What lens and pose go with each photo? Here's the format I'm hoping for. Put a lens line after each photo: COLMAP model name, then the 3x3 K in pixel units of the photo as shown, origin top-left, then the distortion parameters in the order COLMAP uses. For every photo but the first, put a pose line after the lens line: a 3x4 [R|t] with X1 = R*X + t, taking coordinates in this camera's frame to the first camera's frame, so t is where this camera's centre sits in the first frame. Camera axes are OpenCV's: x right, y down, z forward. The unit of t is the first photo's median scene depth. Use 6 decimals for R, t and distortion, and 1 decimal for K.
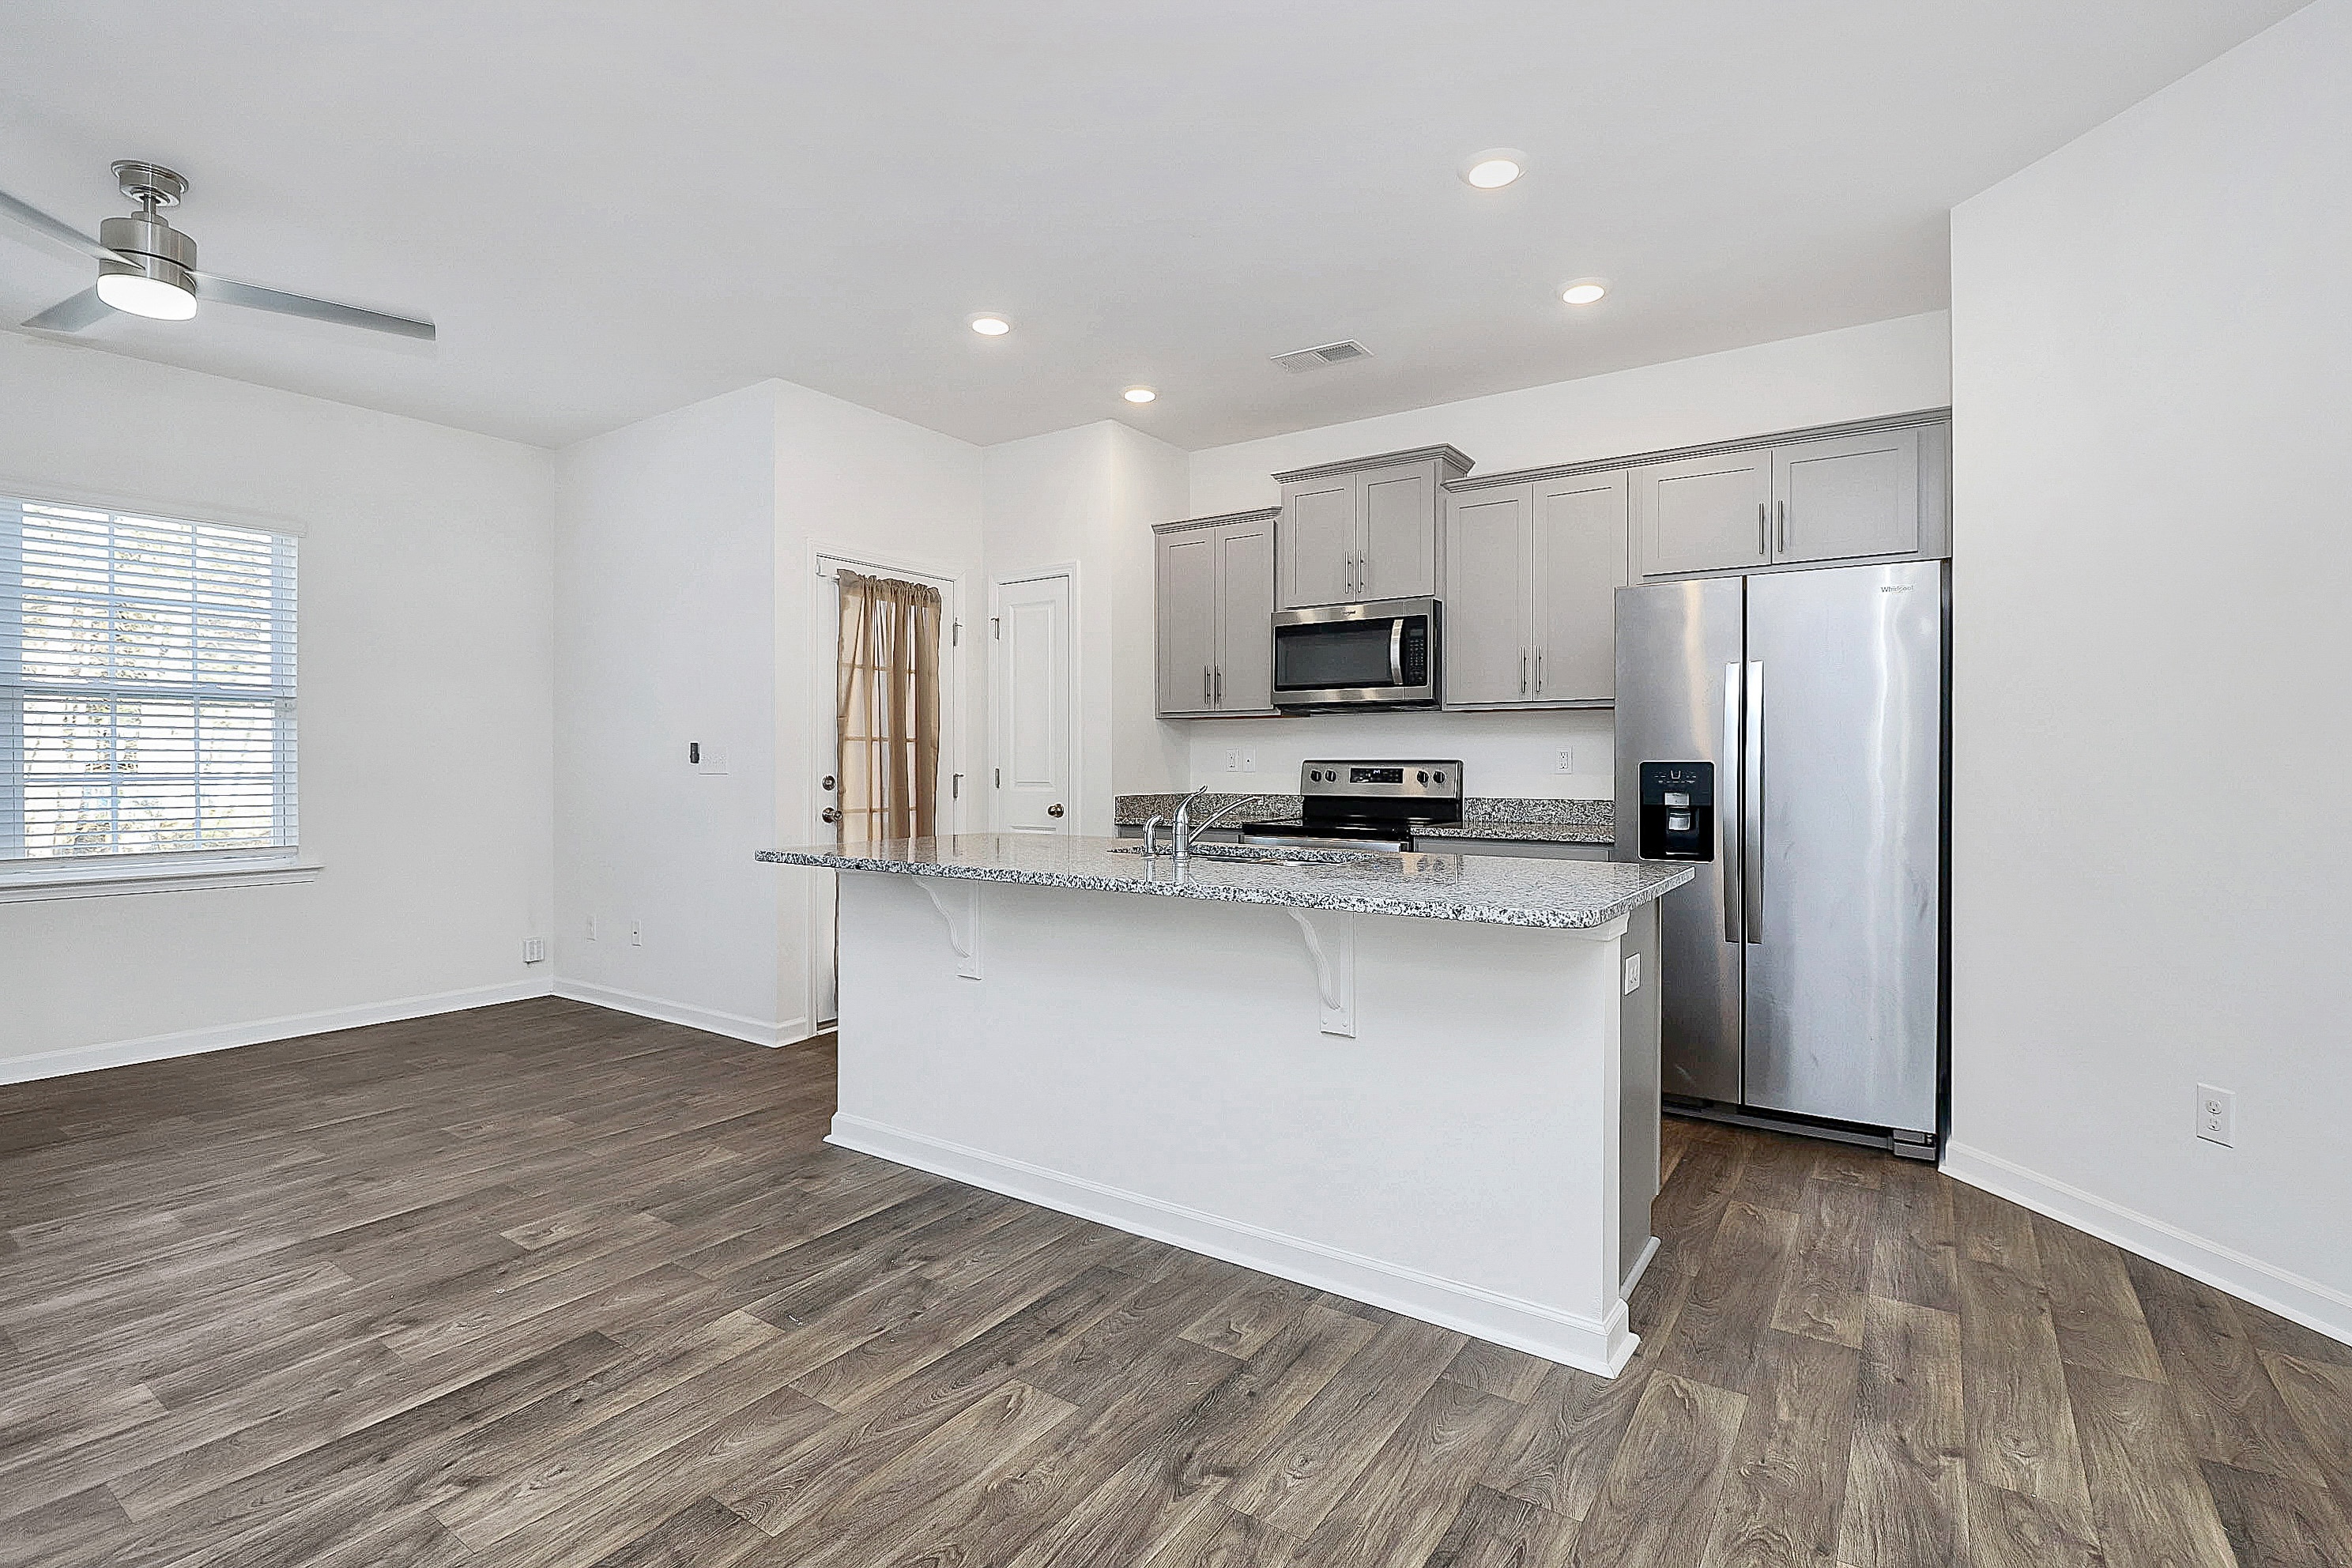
lens RADIAL K [[1098.3, 0, 1167.5], [0, 1098.3, 770.7], [0, 0, 1]] dist [-0.000109, -0.011652]
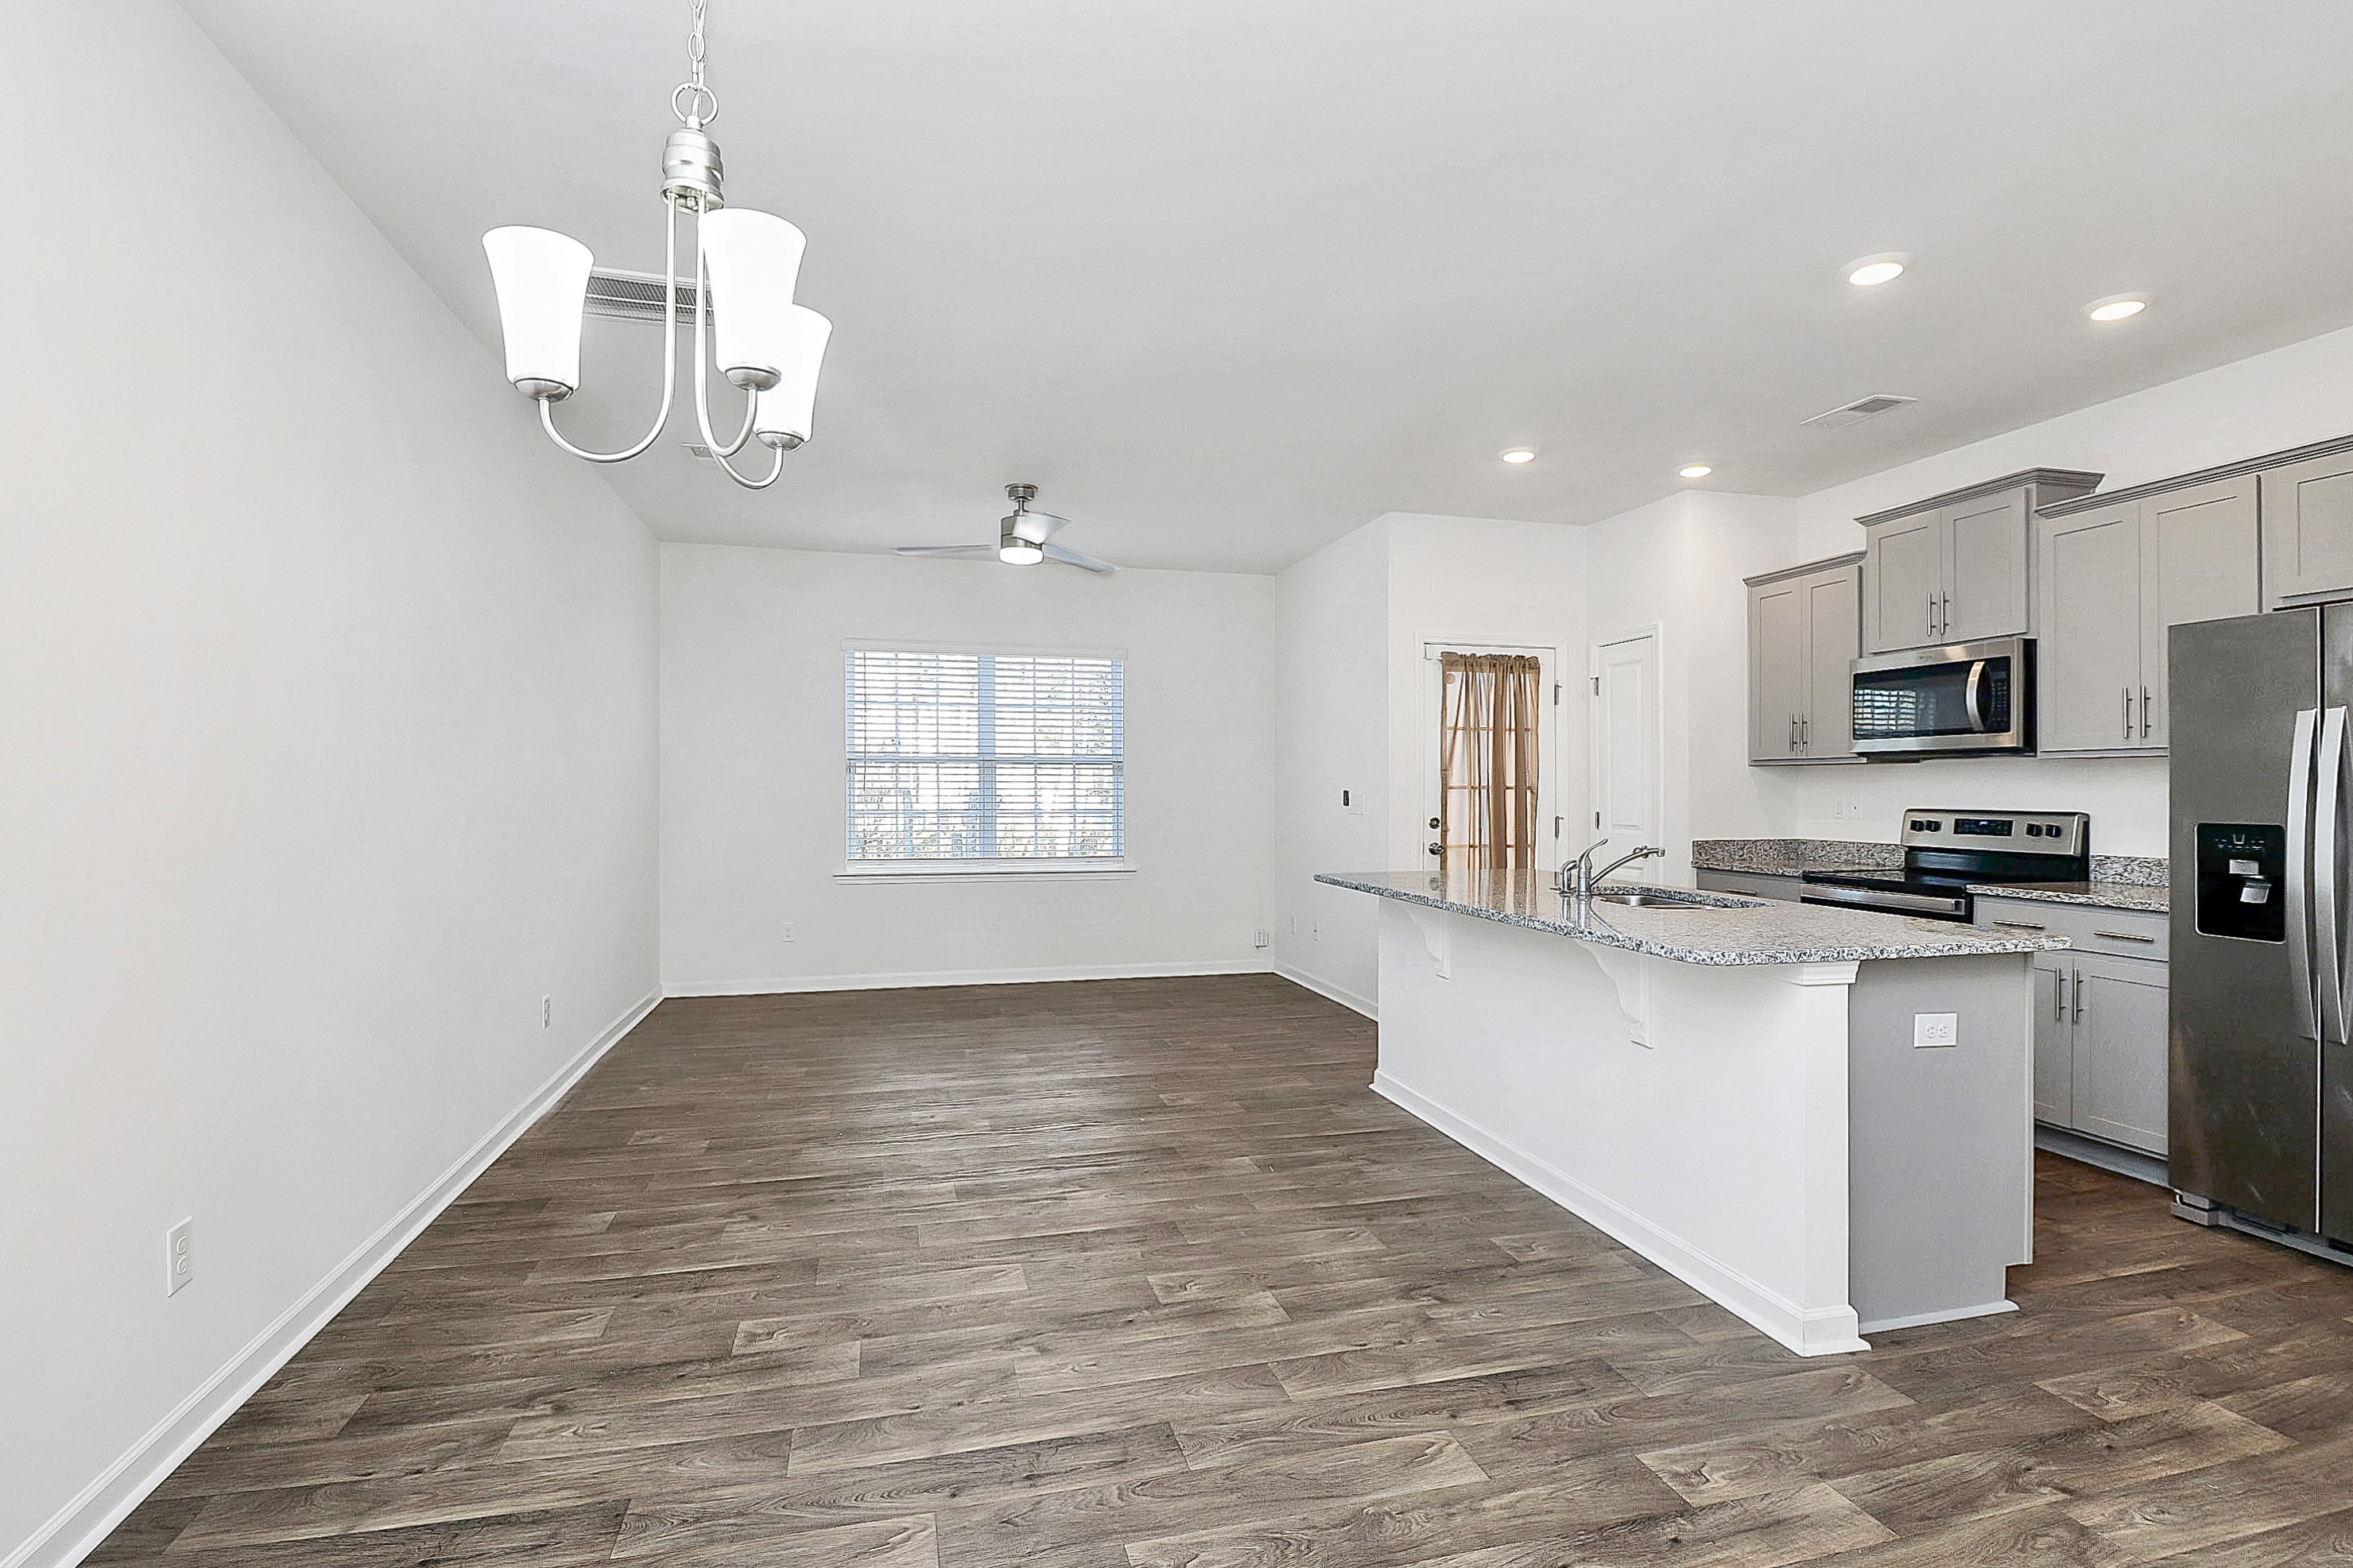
lens RADIAL K [[1098.6, 0, 1168.0], [0, 1098.6, 770.7], [0, 0, 1]] dist [-0.000109, -0.011652]
pose [[0.754664, -0.009975, -0.656035, 0.300504], [-0.005127, 0.999764, -0.021099, -0.021535], [0.656091, 0.019287, 0.754435, -0.157241]]
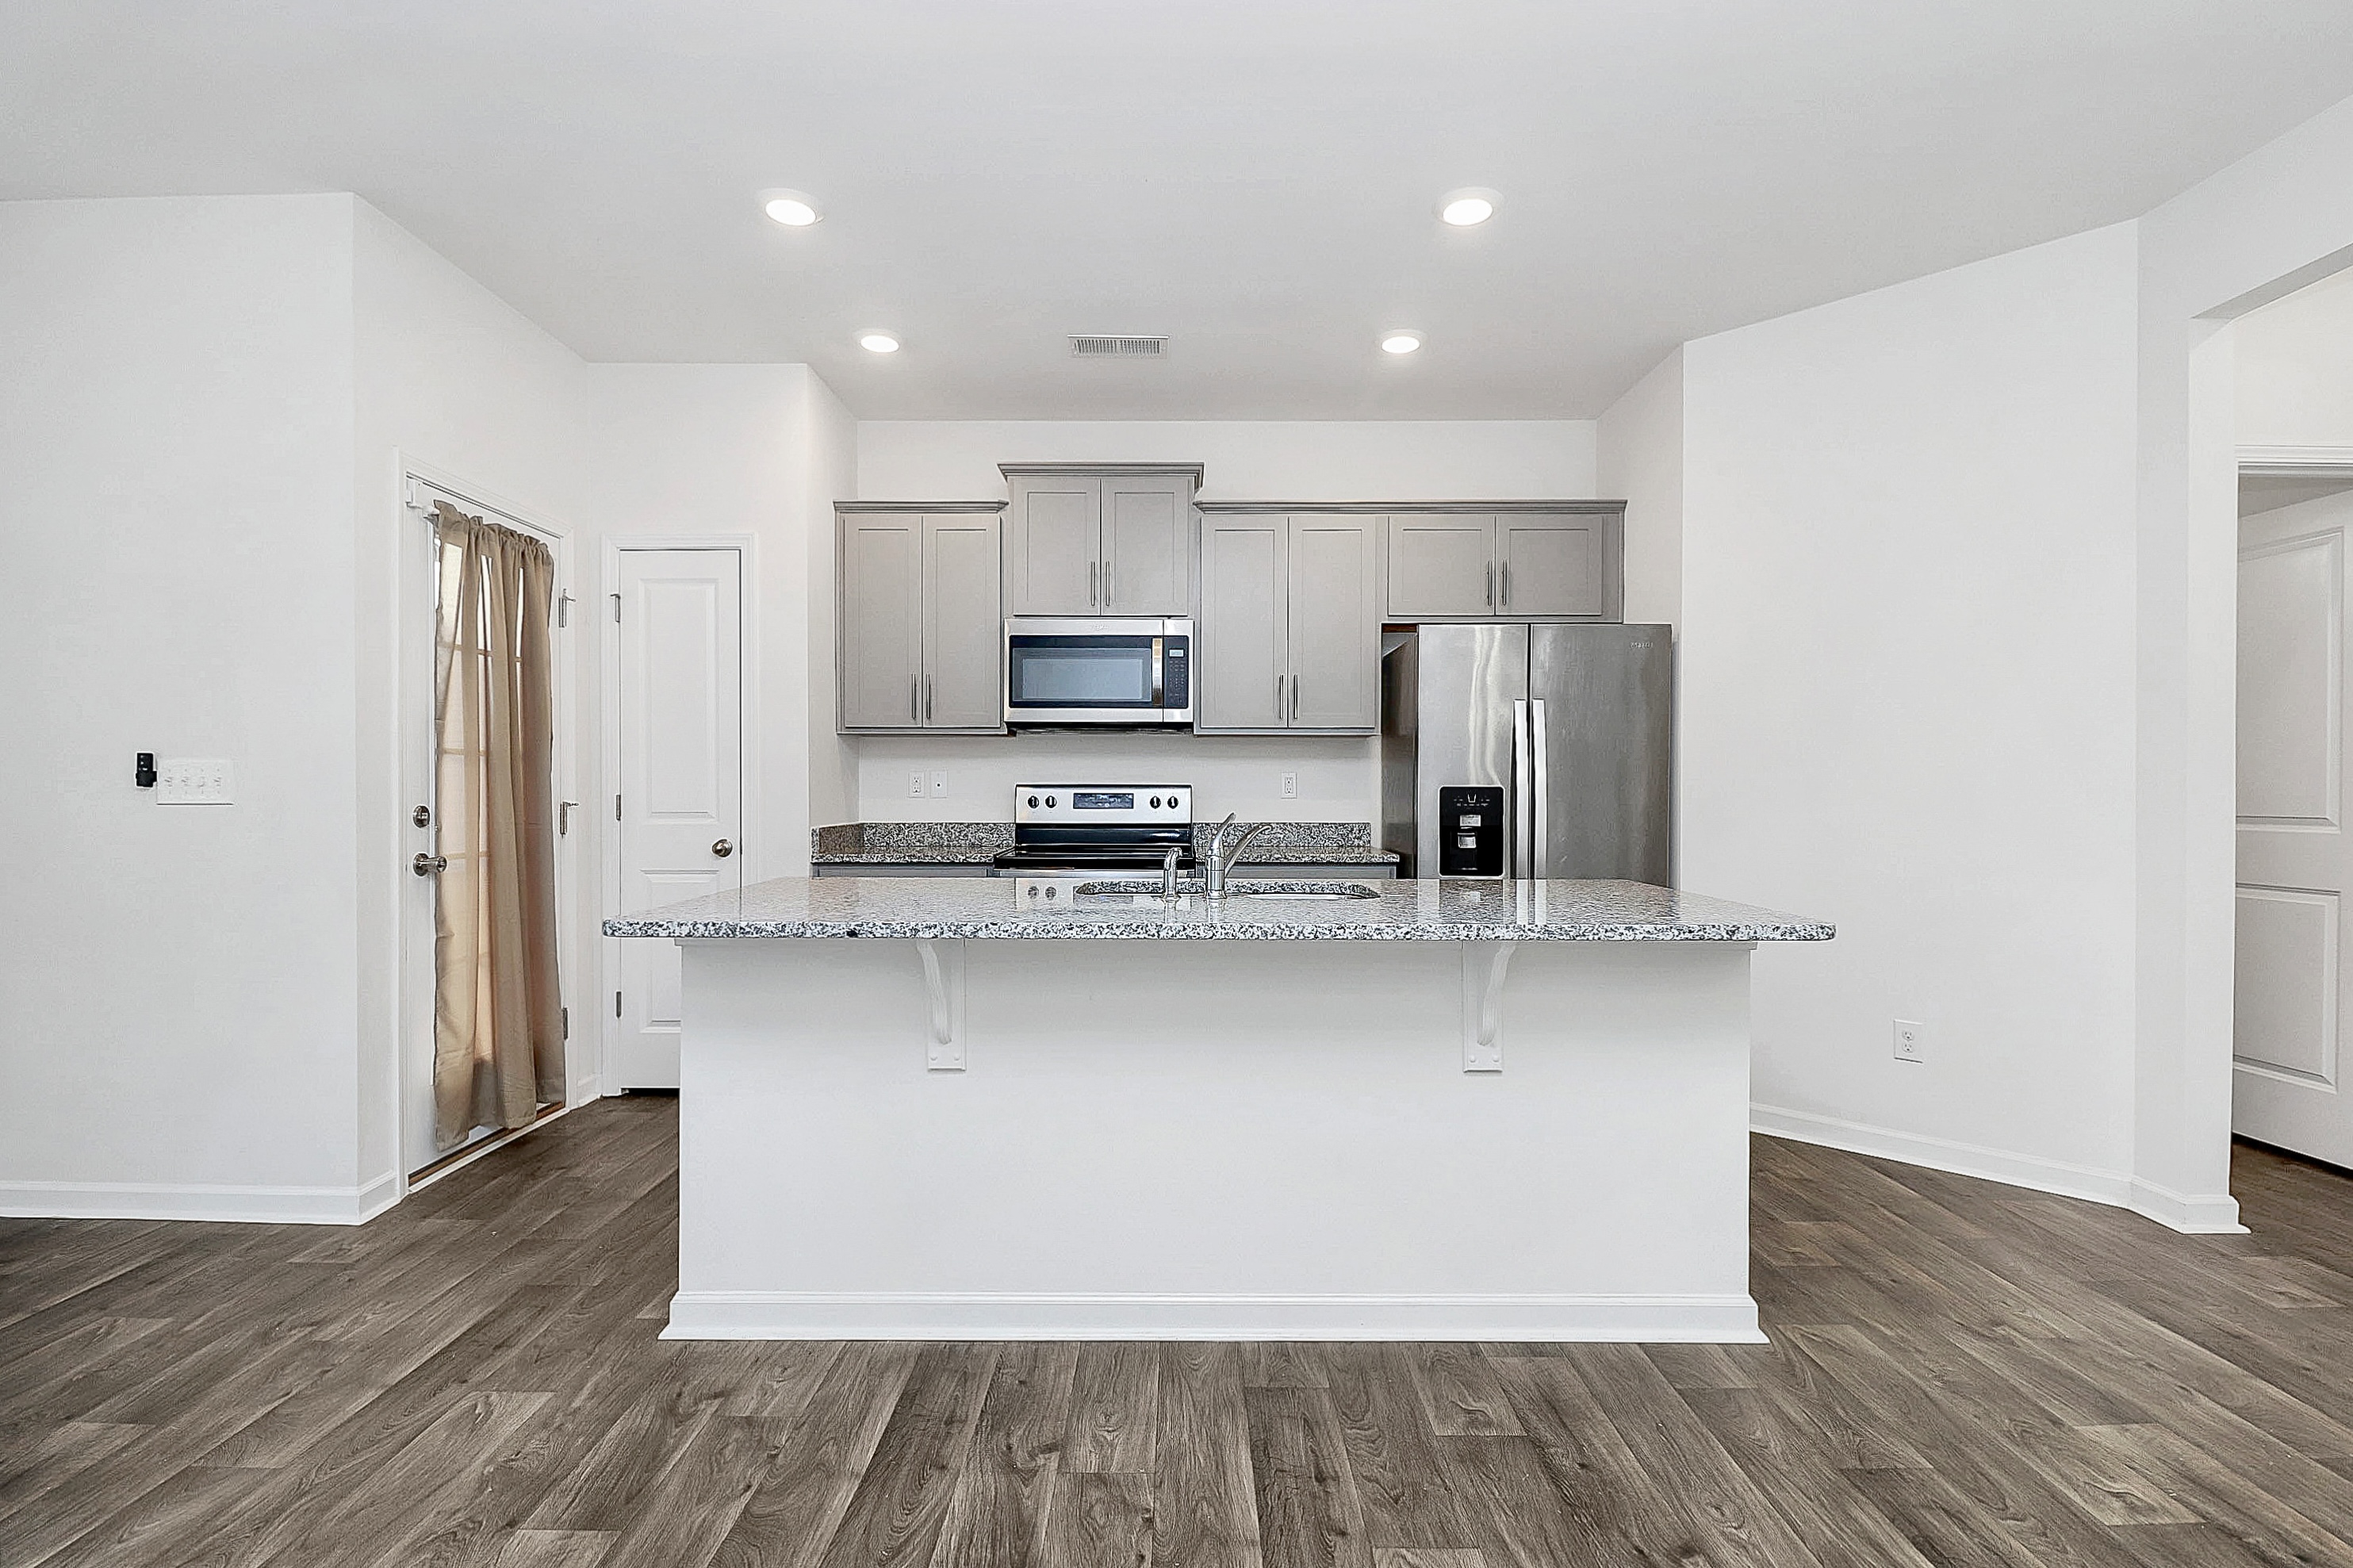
lens RADIAL K [[1118.4, 0, 1176.9], [0, 1118.4, 801.0], [0, 0, 1]] dist [-0.001814, -0.010987]
pose [[0.827438, -0.006438, 0.561520, -0.323560], [0.003353, 0.999973, 0.006524, -0.001564], [-0.561547, -0.003515, 0.827437, 0.181263]]
